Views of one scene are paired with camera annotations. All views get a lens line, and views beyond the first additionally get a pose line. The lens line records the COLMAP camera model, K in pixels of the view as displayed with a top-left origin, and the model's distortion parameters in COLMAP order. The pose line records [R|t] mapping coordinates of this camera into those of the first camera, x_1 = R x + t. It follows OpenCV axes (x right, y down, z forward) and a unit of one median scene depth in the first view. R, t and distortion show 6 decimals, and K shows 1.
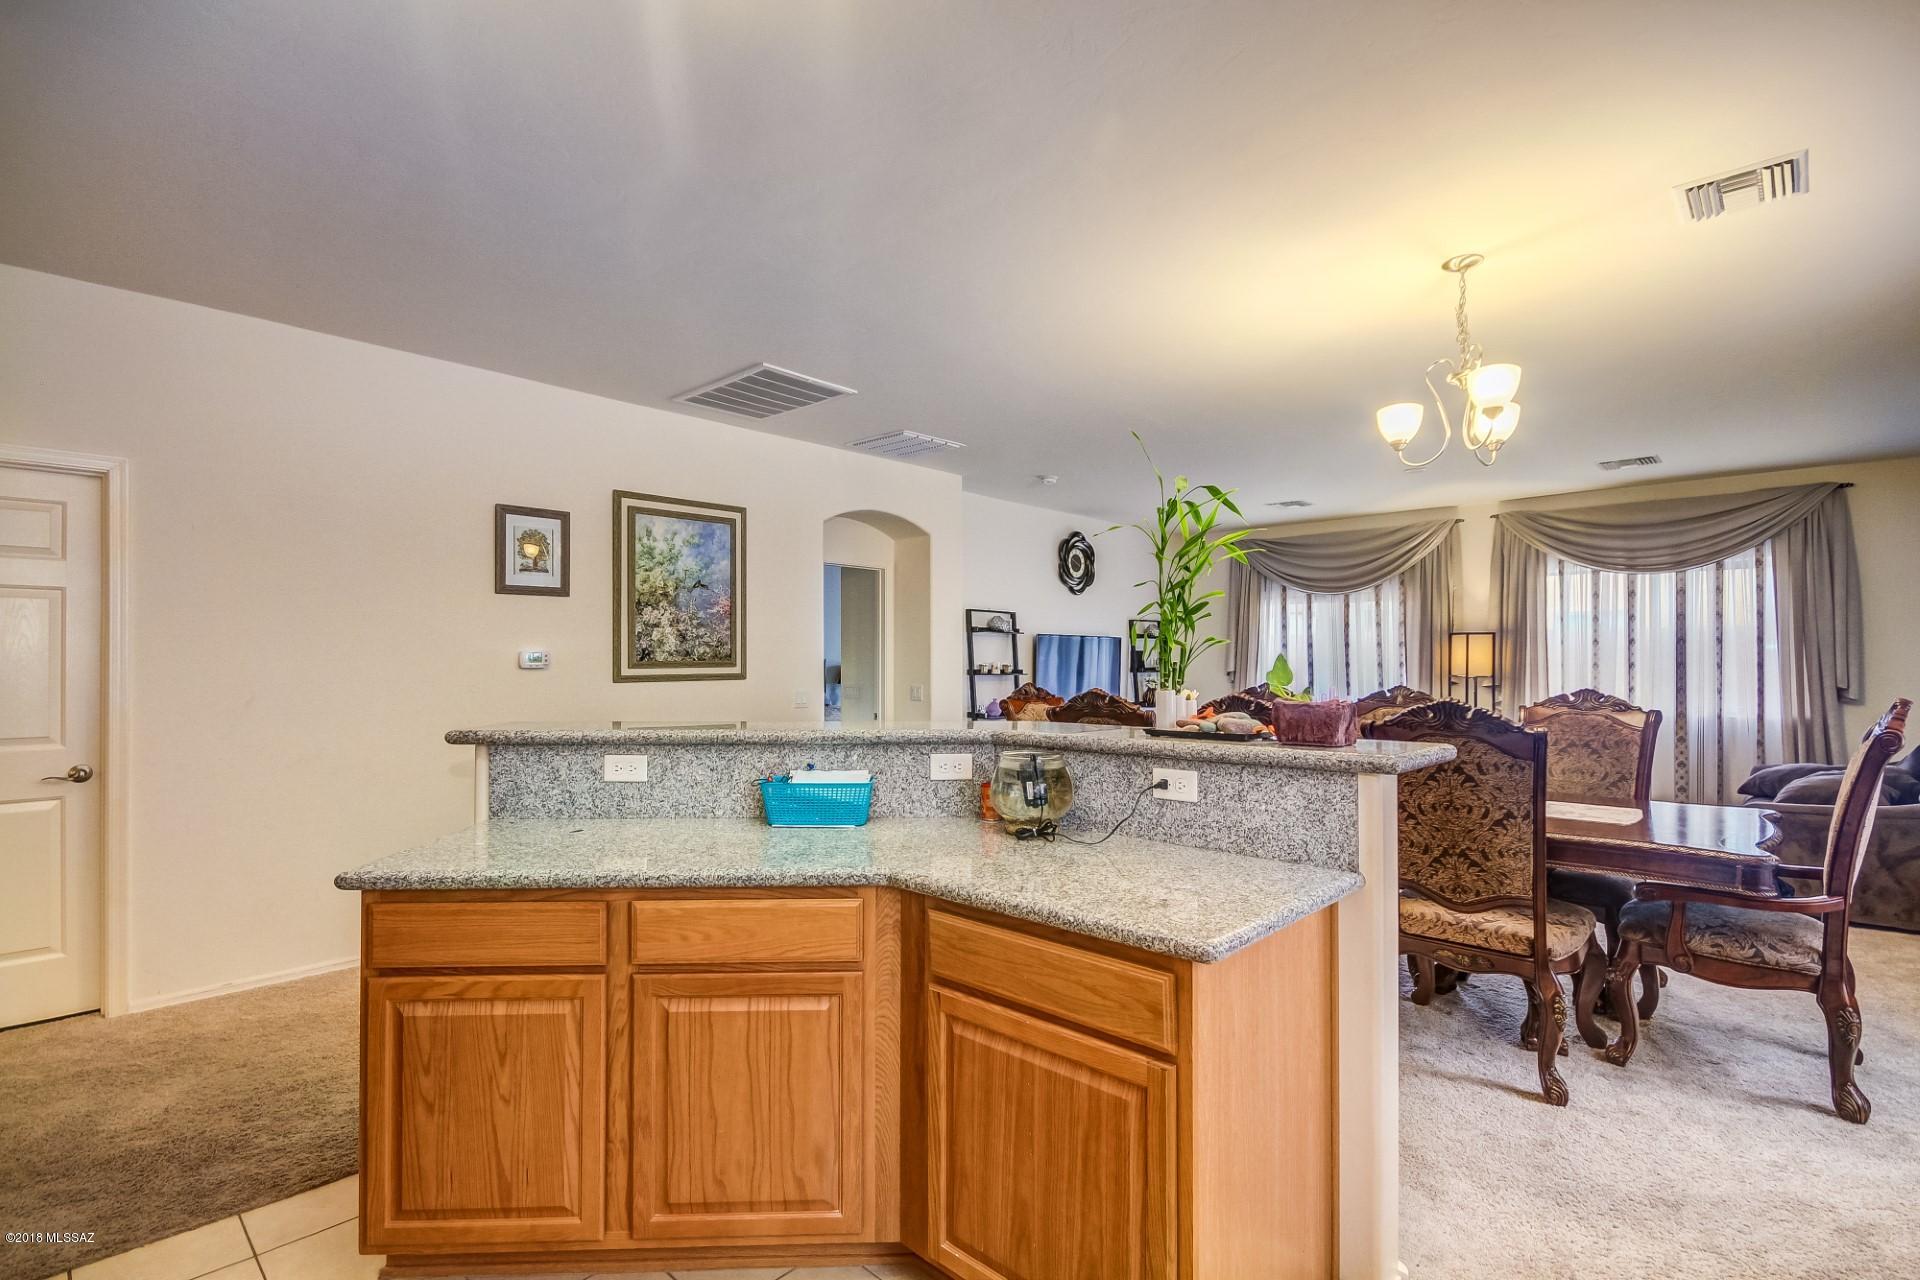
lens RADIAL K [[936.7, 0, 954.5], [0, 936.7, 663.4], [0, 0, 1]] dist [-0.001412, -0.000527]
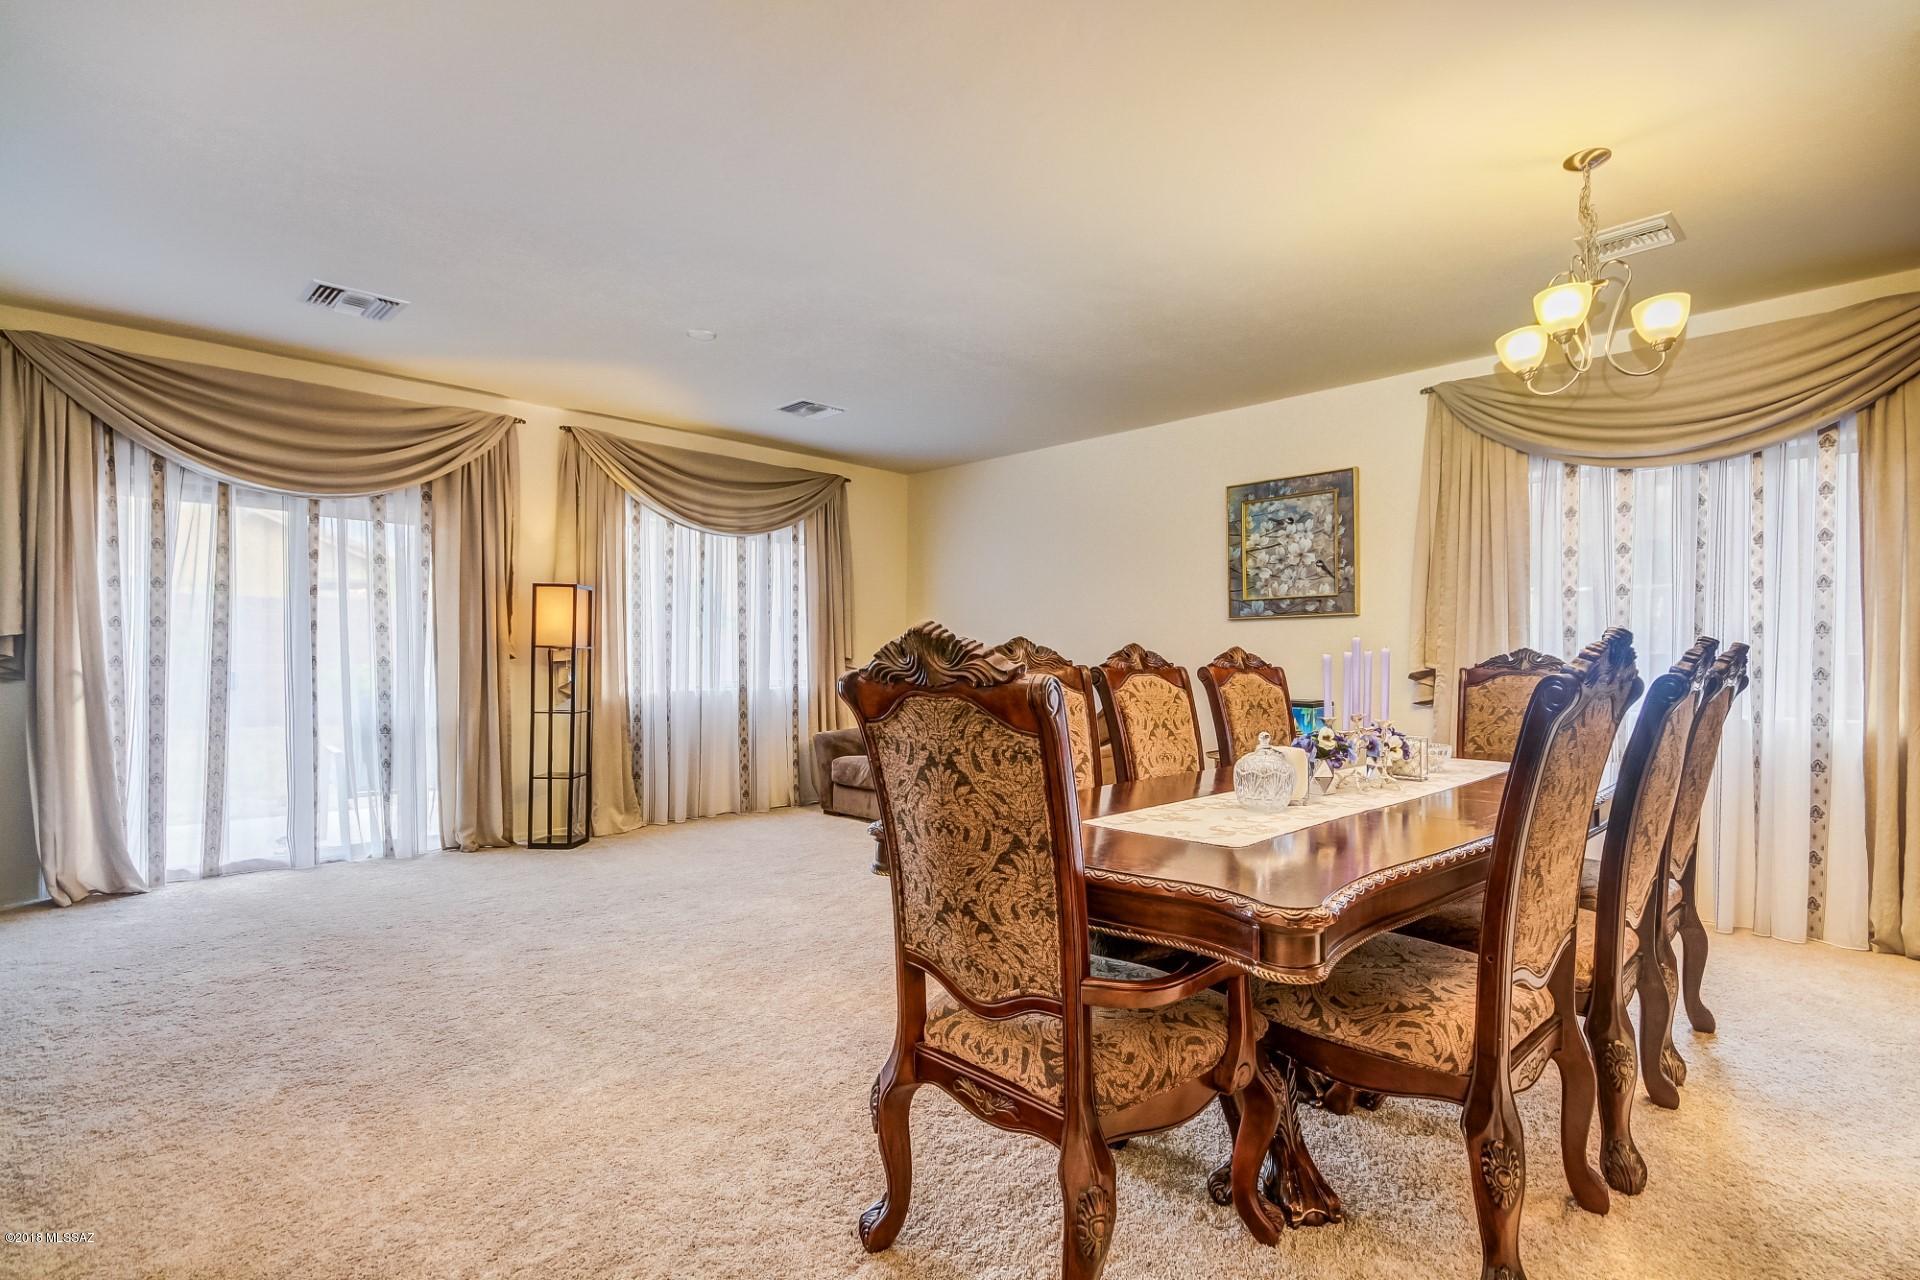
lens RADIAL K [[936.7, 0, 954.5], [0, 936.7, 663.4], [0, 0, 1]] dist [-0.001412, -0.000527]
pose [[0.028189, -0.008711, 0.999565, -0.151599], [-0.009665, 0.999913, 0.008986, 0.017769], [-0.999556, -0.009914, 0.028103, 0.705715]]
